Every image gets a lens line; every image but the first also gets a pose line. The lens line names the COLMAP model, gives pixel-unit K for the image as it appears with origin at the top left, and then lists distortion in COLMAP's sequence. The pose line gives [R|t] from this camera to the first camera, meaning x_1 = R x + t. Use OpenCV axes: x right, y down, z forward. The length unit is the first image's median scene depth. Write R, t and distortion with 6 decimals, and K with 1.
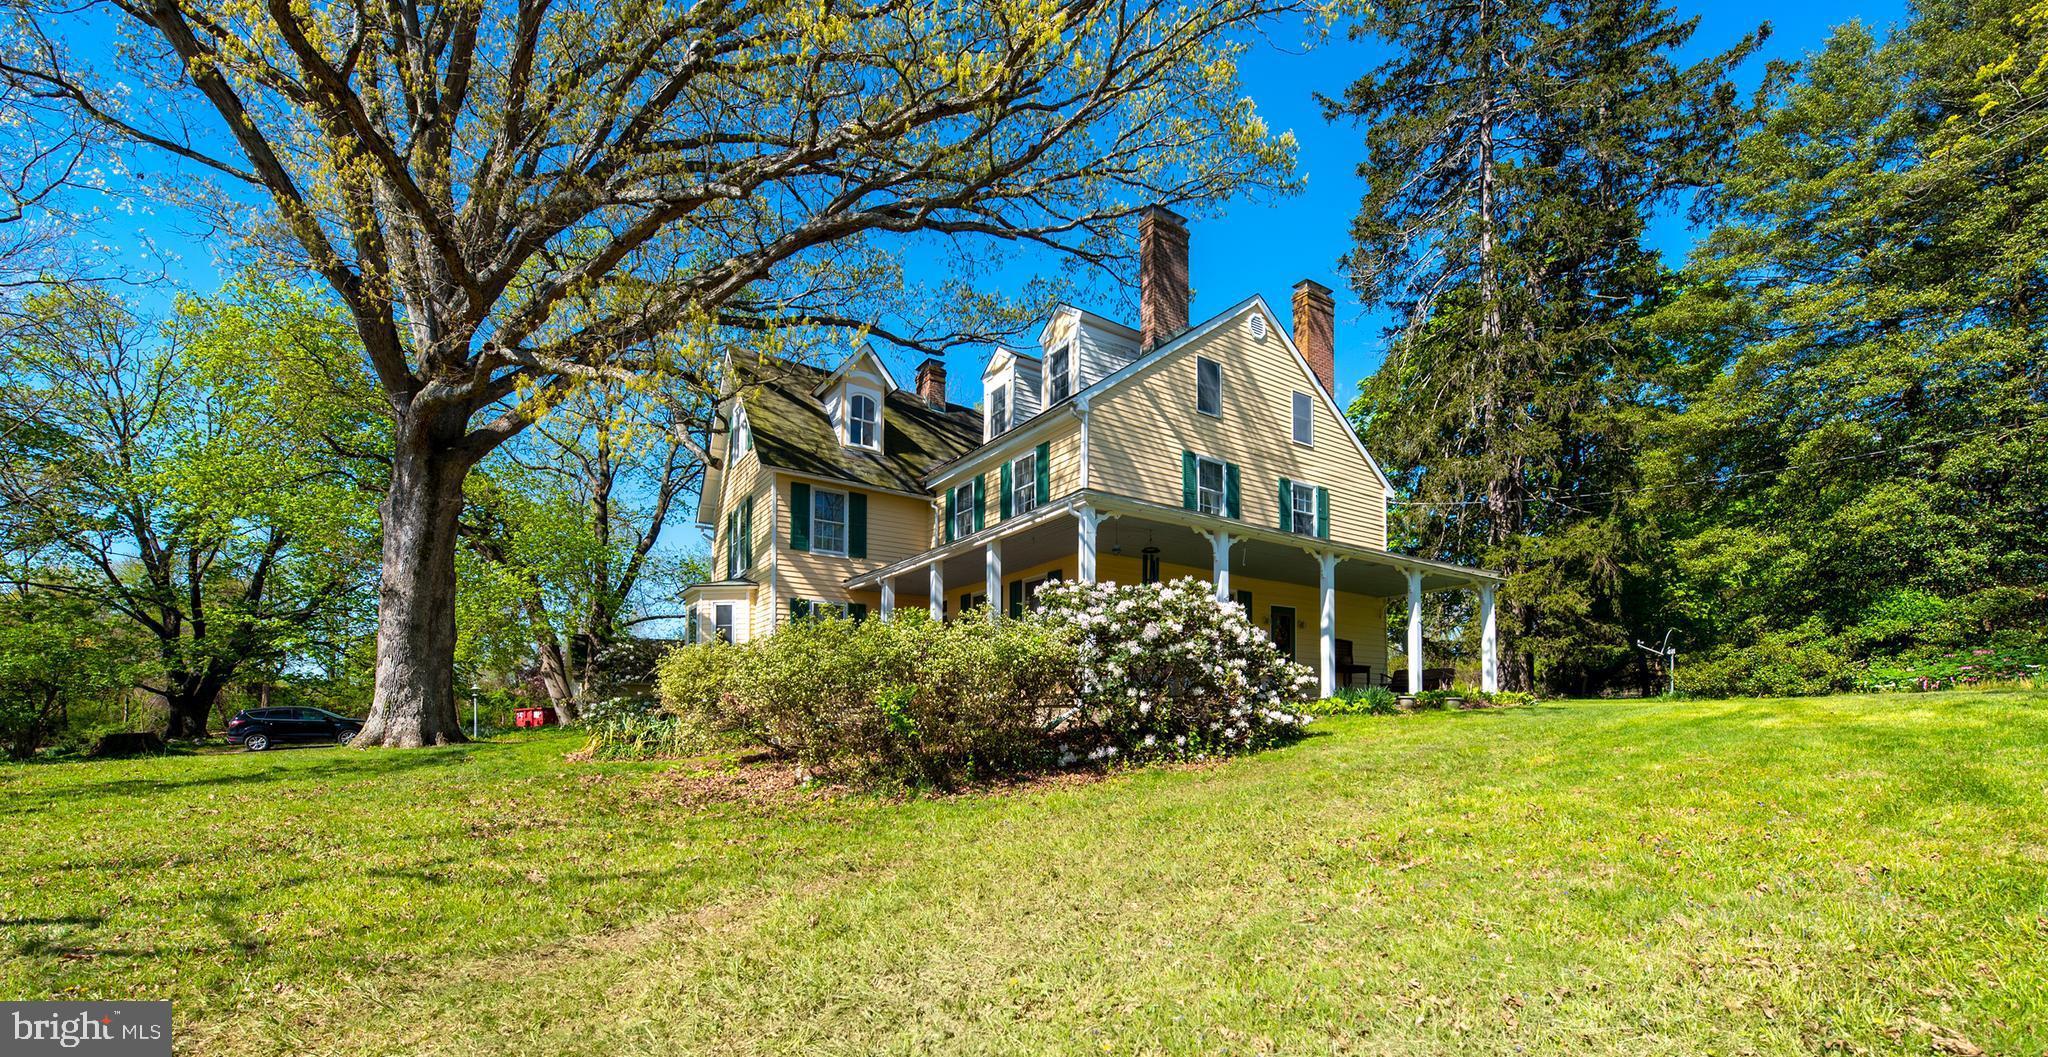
lens RADIAL K [[877.3, 0, 1035.3], [0, 877.3, 695.9], [0, 0, 1]] dist [0.013202, -0.001021]
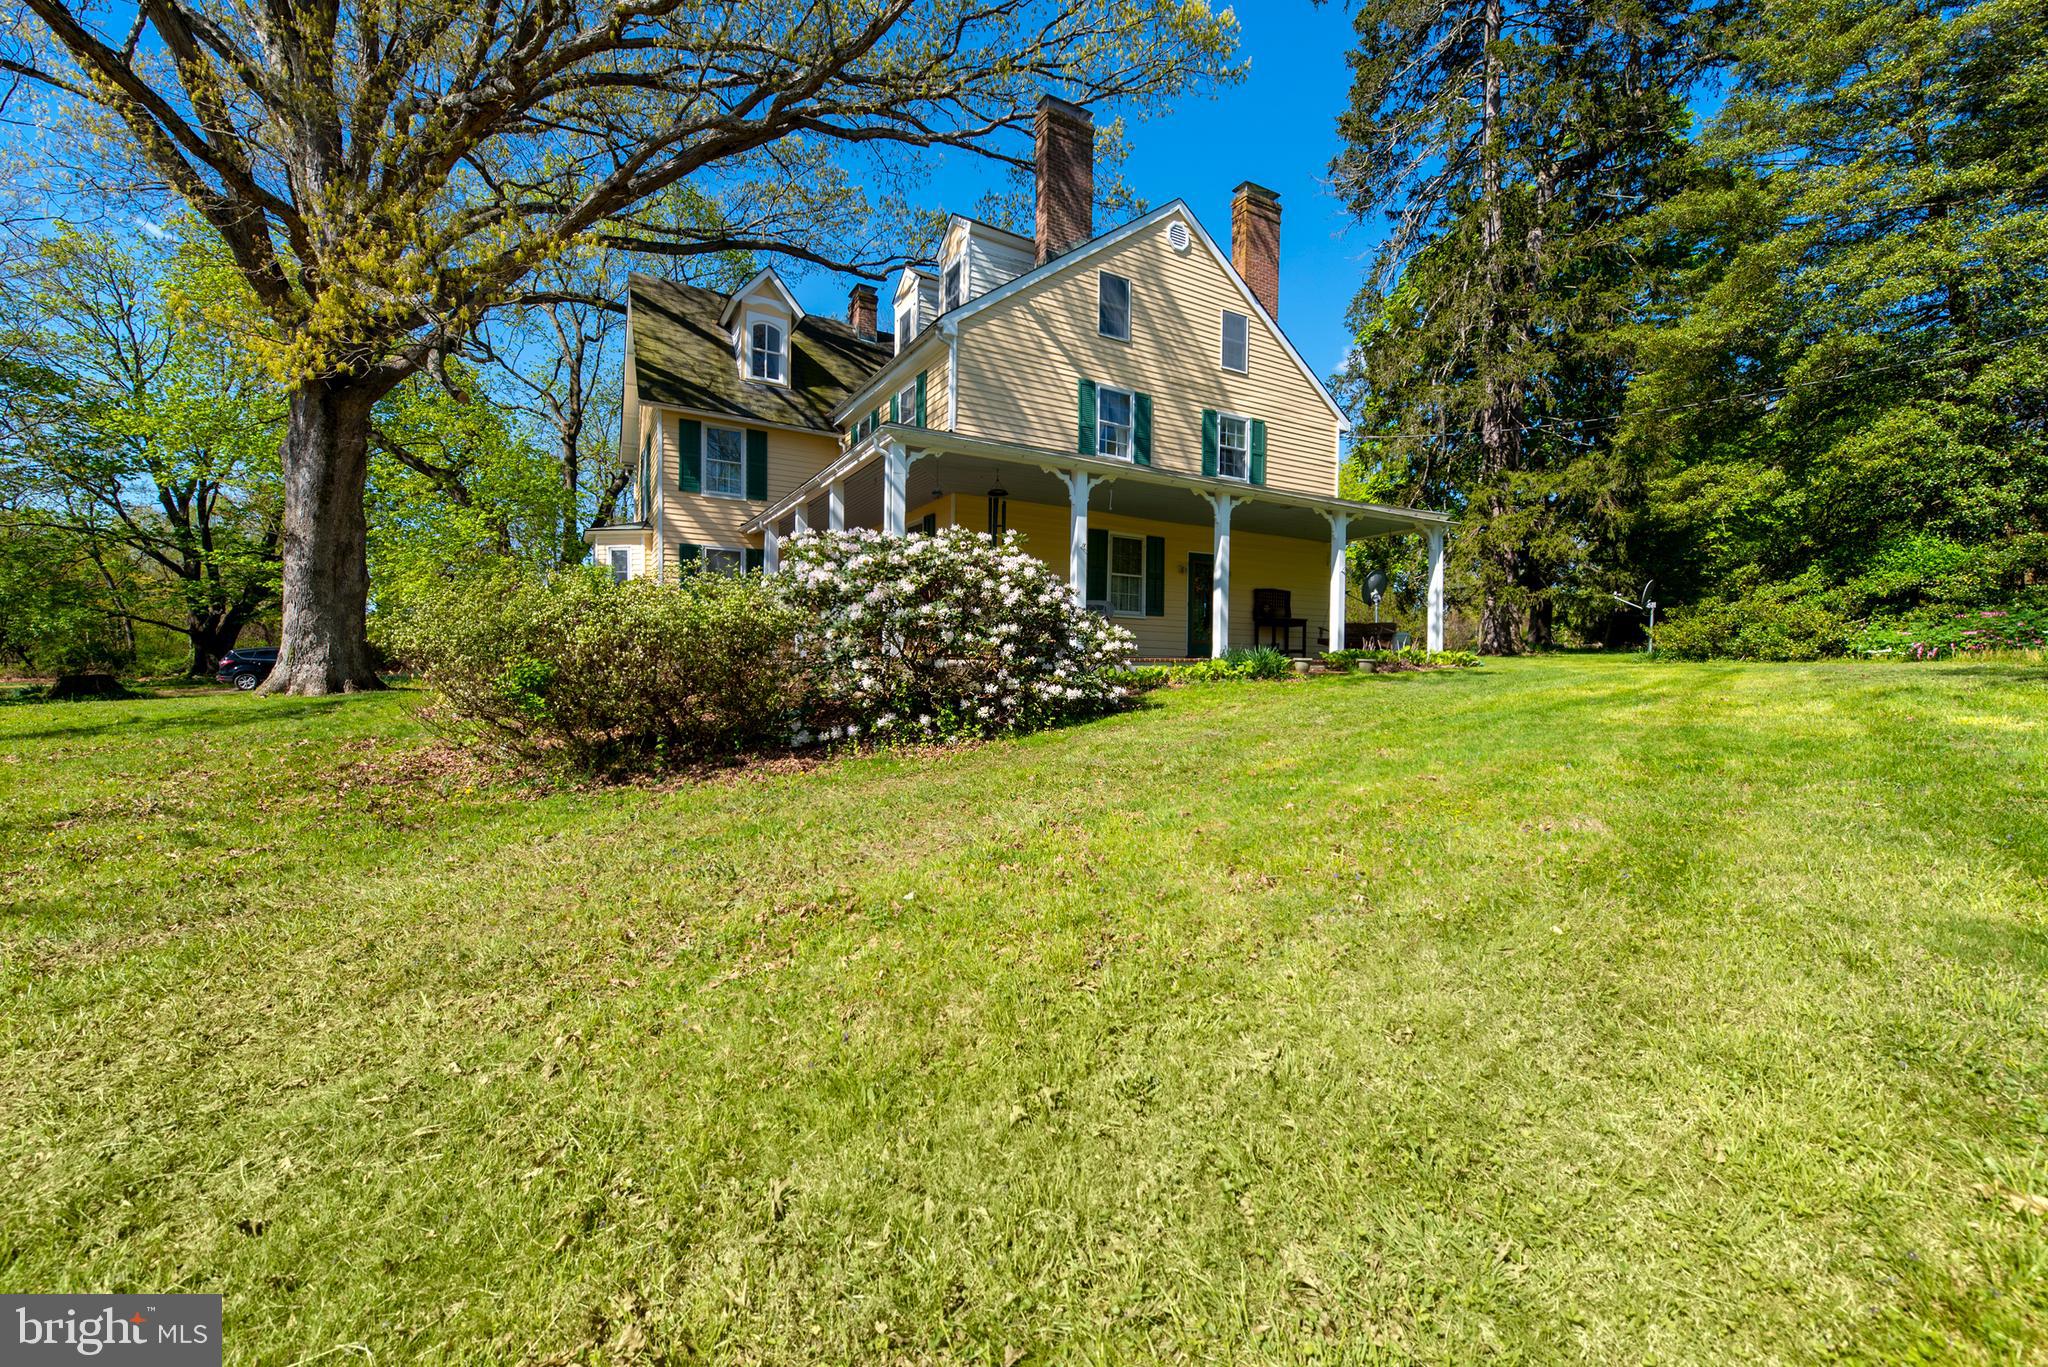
lens RADIAL K [[869.0, 0, 1029.5], [0, 869.0, 683.2], [0, 0, 1]] dist [0.010129, 0.000923]
pose [[0.997440, 0.011786, -0.070533, 0.171765], [-0.007803, 0.998374, 0.056472, -0.017853], [0.071084, -0.055777, 0.995910, 0.087603]]
